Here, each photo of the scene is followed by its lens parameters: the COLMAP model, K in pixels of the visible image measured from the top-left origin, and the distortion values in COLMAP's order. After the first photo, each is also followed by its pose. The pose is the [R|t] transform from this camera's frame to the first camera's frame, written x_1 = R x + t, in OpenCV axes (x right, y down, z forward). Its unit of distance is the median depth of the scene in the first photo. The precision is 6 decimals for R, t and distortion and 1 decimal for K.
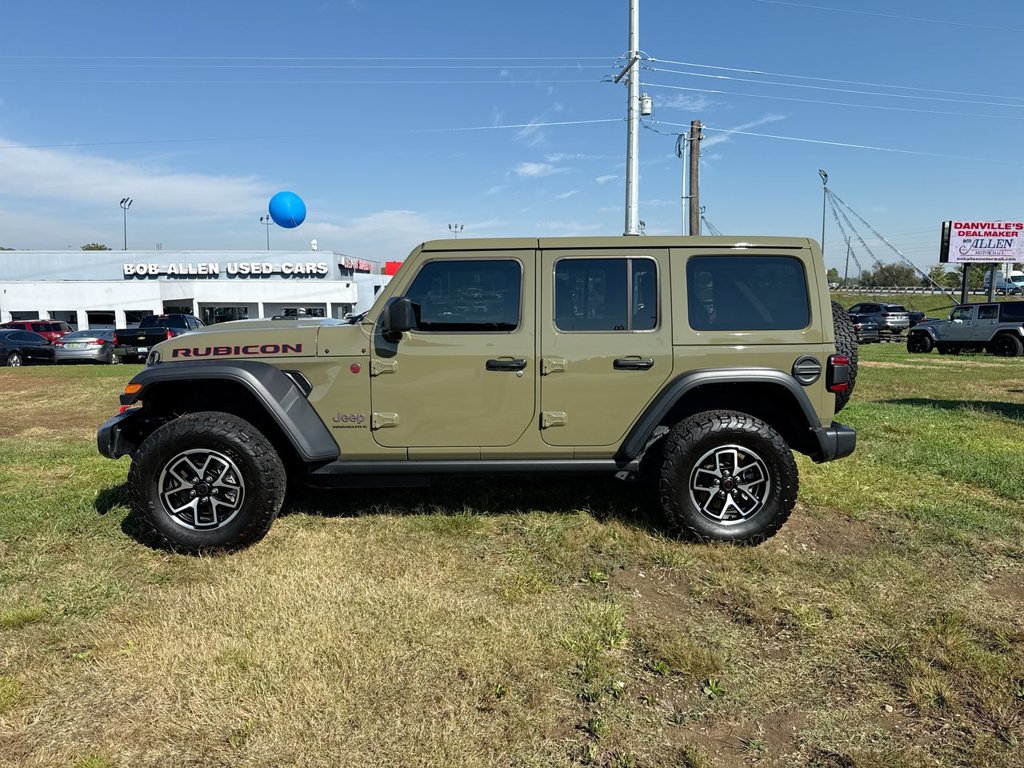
lens RADIAL K [[771.3, 0, 511.1], [0, 771.3, 346.2], [0, 0, 1]] dist [0.004737, -0.002570]
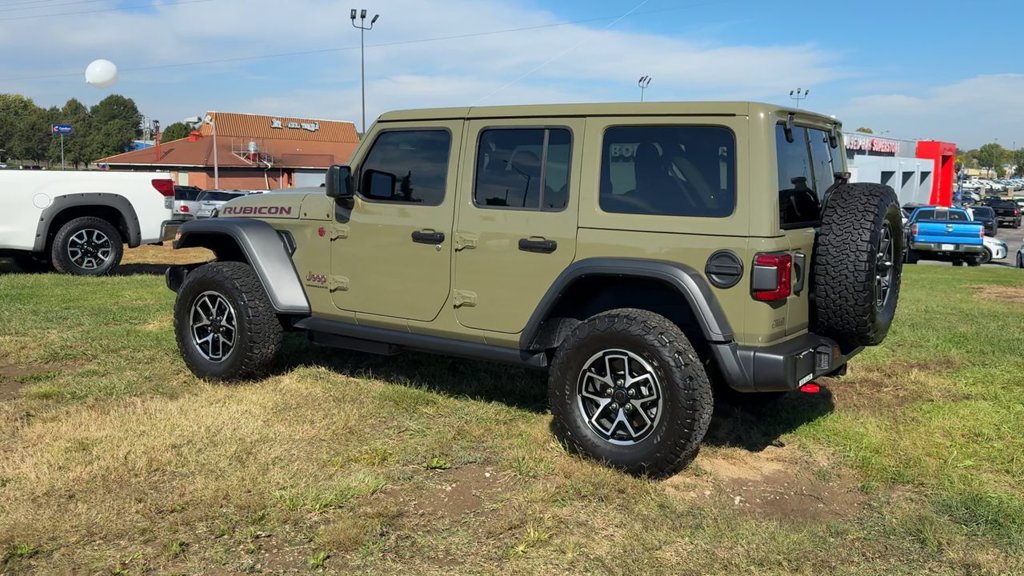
lens RADIAL K [[964.9, 0, 512.3], [0, 964.9, 227.8], [0, 0, 1]] dist [0.013402, -0.015355]
pose [[0.805193, 0.057190, -0.590248, 0.797040], [-0.071146, 0.997466, -0.000410, 0.004829], [0.588729, 0.042324, 0.807222, 0.075669]]
